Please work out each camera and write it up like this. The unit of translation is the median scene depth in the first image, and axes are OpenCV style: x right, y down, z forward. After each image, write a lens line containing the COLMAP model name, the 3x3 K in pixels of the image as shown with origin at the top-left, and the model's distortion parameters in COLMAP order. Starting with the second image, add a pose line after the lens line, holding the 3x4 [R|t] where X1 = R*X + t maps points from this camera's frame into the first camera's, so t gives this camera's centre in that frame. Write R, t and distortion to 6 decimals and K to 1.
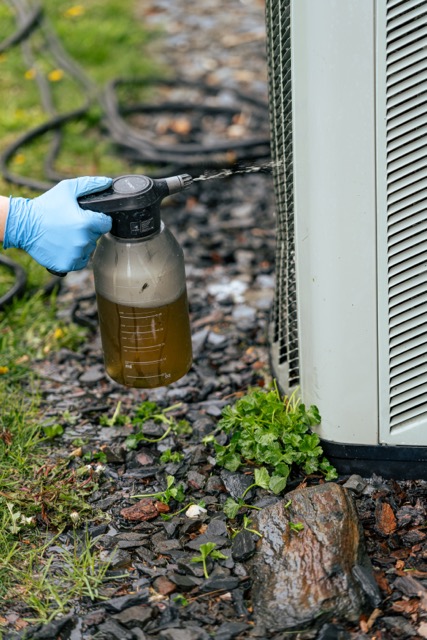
lens RADIAL K [[1917.9, 0, 212.1], [0, 1917.9, 319.5], [0, 0, 1]] dist [0.155549, 0.000000]
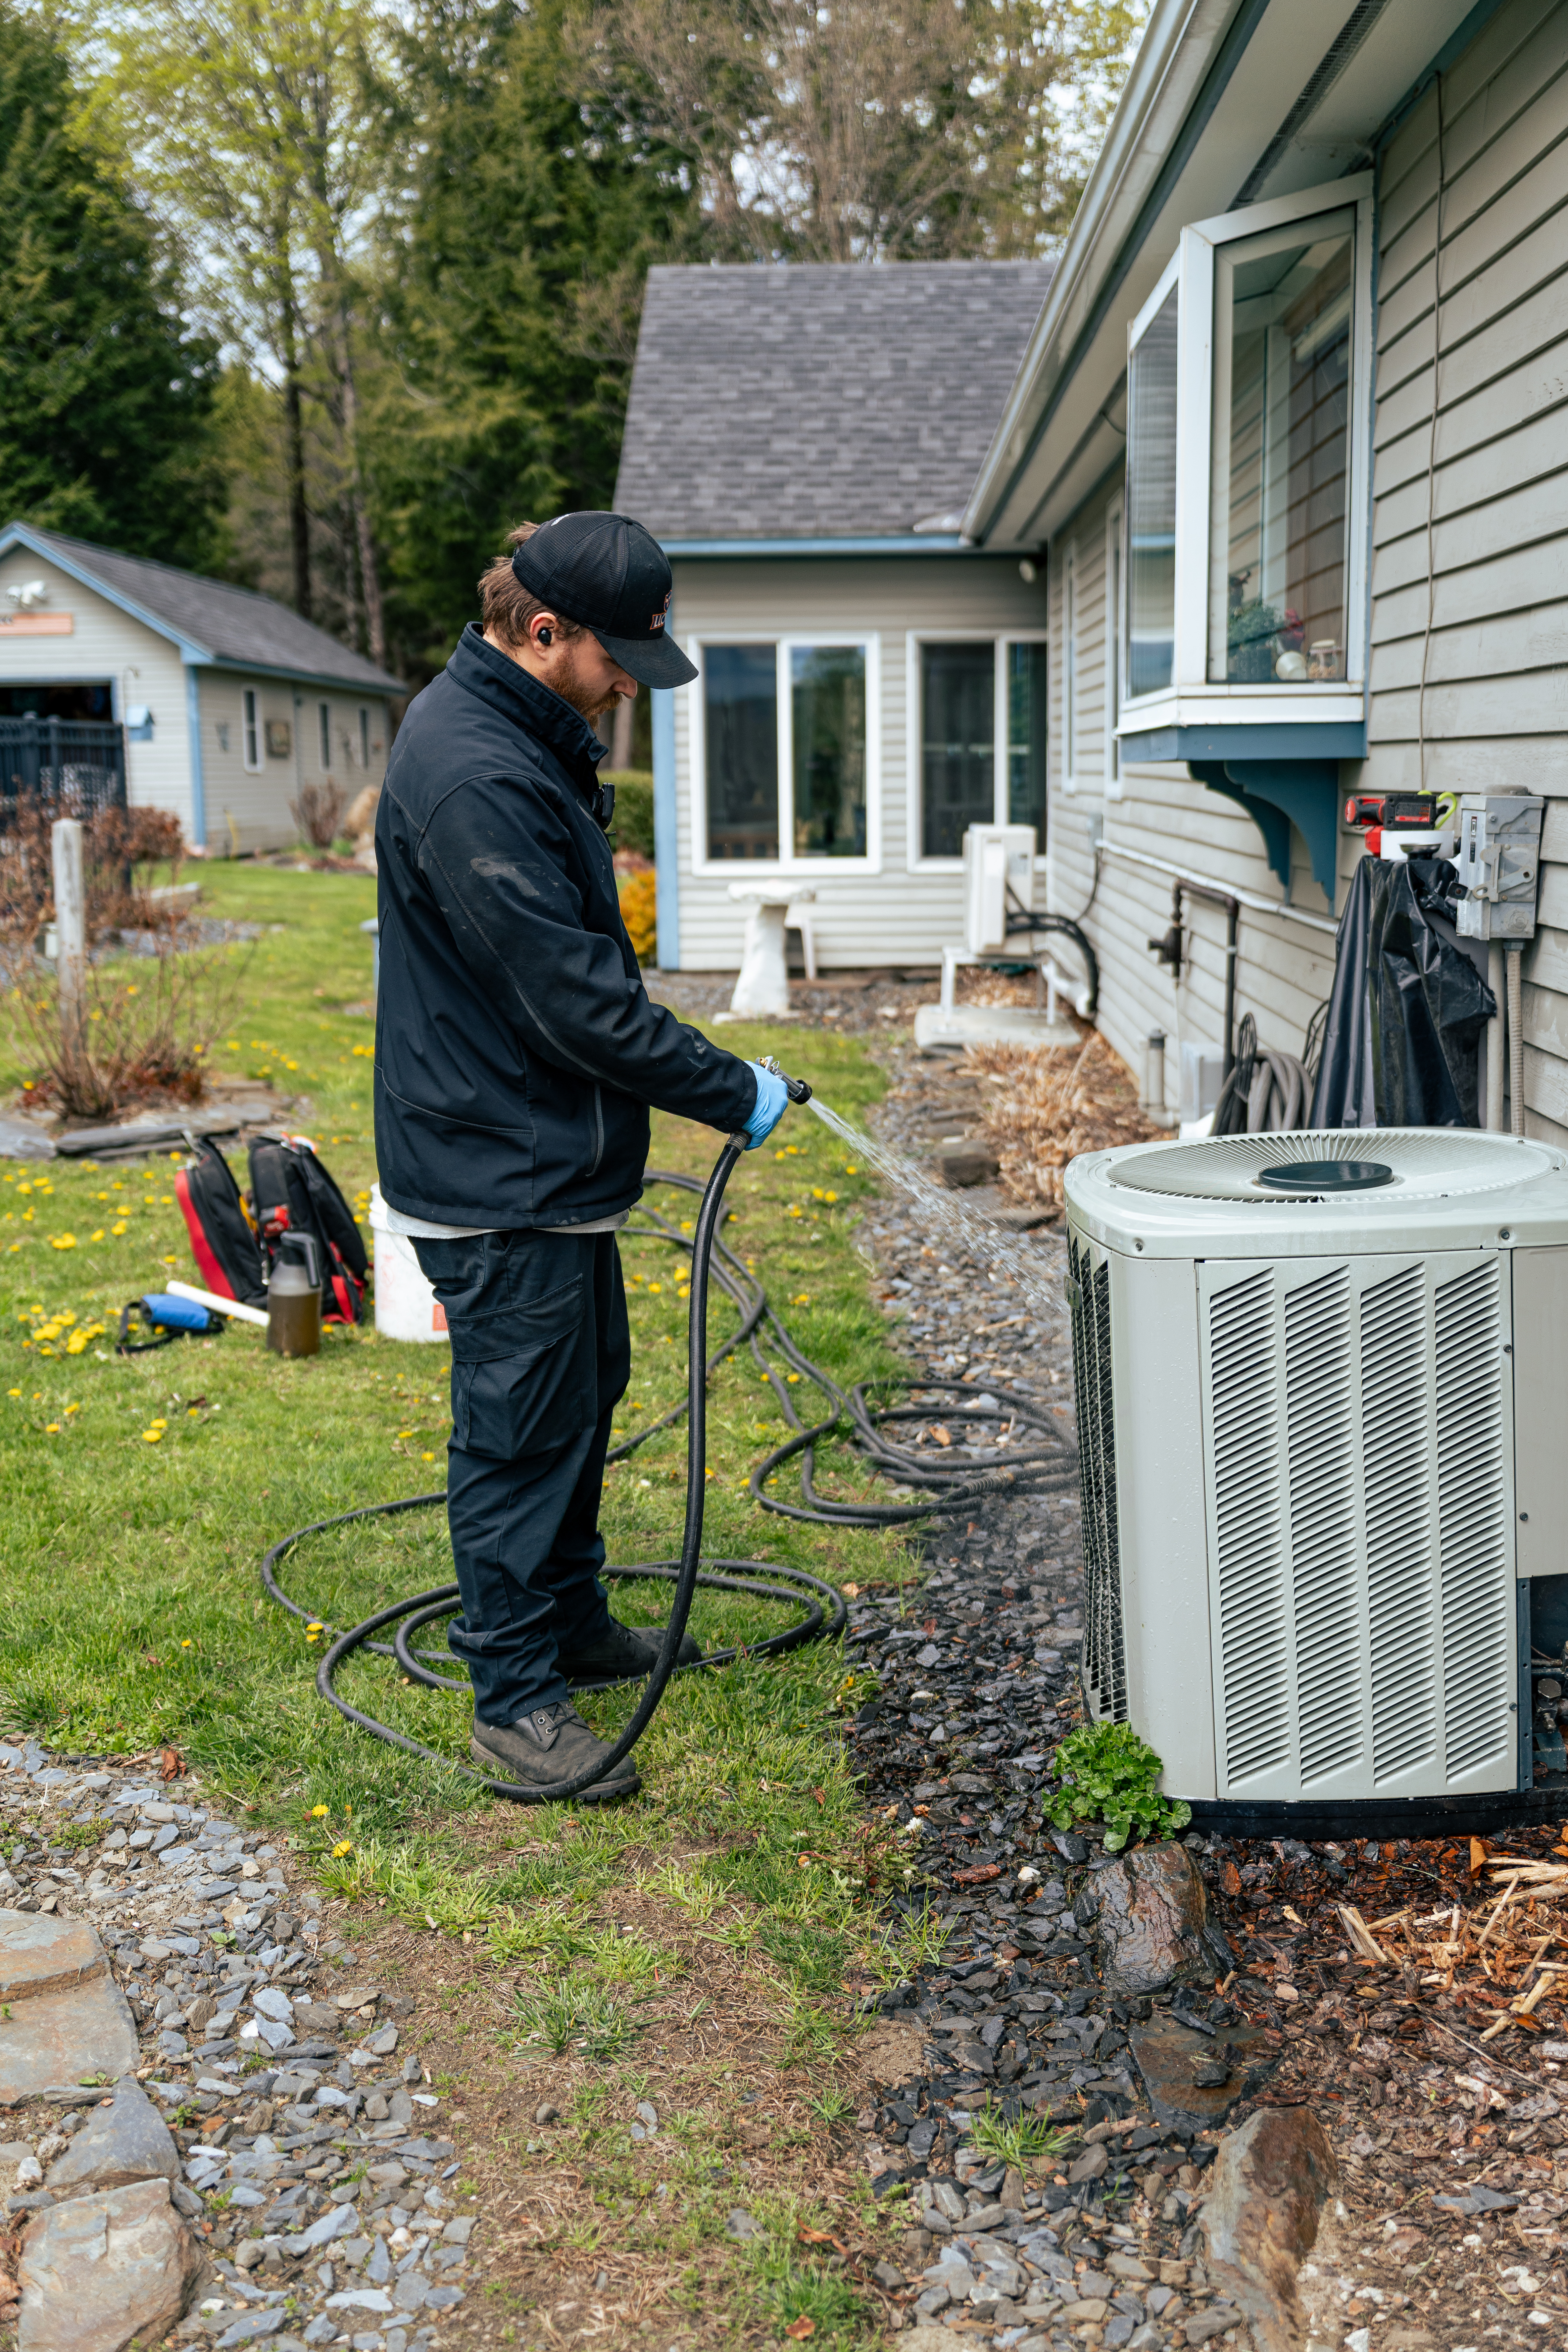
lens RADIAL K [[2567.2, 0, 799.5], [0, 2567.2, 1170.7], [0, 0, 1]] dist [-0.009538, 0.000000]
pose [[0.999406, -0.018776, -0.028893, -0.078000], [0.013255, 0.983463, -0.180623, -0.014520], [0.031807, 0.180133, 0.983128, -0.313605]]
